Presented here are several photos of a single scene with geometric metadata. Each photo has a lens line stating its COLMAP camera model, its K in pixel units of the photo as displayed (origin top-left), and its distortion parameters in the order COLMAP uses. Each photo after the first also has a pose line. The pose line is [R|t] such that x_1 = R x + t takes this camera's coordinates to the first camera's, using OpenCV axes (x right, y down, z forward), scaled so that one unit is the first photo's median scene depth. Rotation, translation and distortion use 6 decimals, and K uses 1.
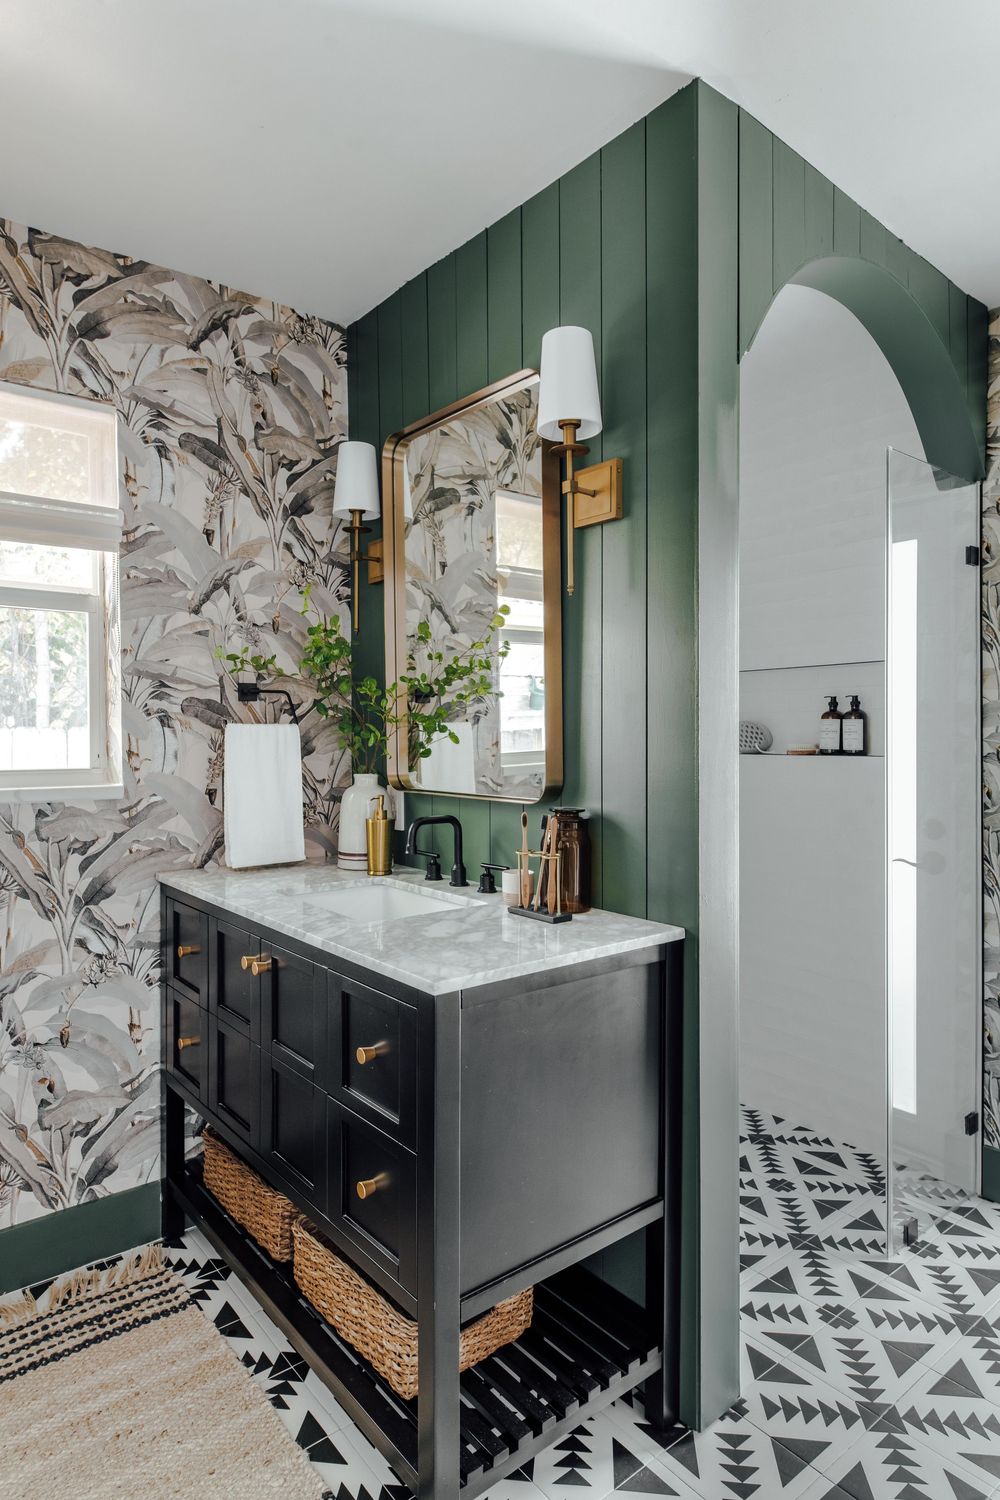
lens RADIAL K [[845.7, 0, 490.9], [0, 845.7, 738.6], [0, 0, 1]] dist [-0.003078, -0.003359]
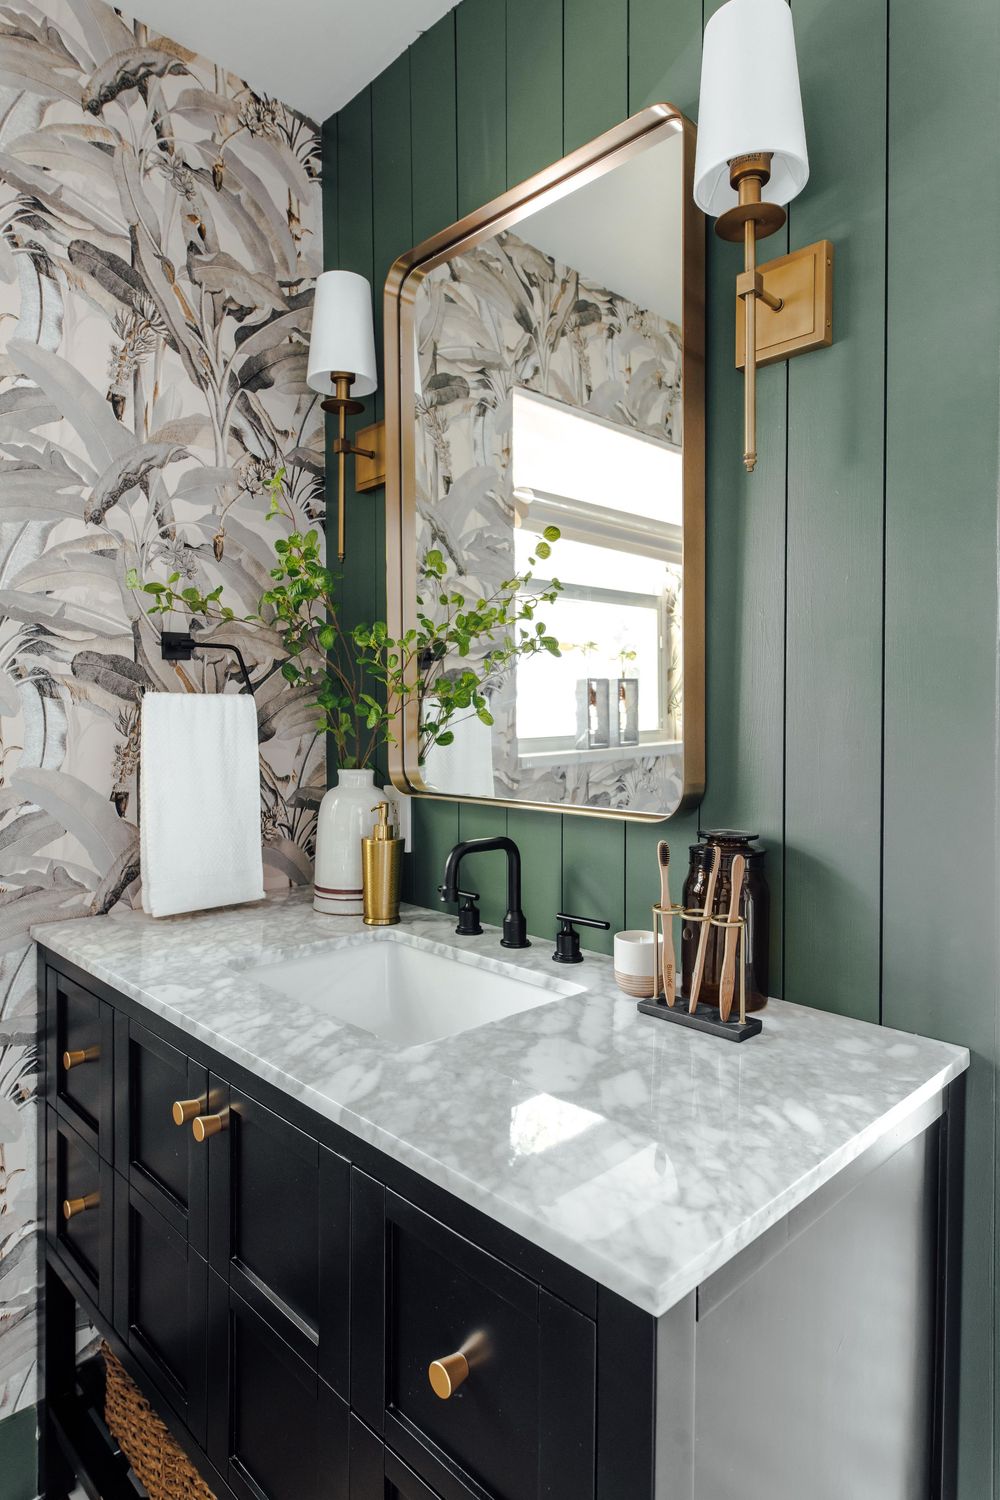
lens RADIAL K [[845.7, 0, 471.5], [0, 845.7, 730.0], [0, 0, 1]] dist [-0.003078, -0.003359]
pose [[0.997424, 0.004117, 0.071616, -0.107712], [-0.004655, 0.999962, 0.007337, 0.005281], [-0.071583, -0.007651, 0.997405, 0.333987]]
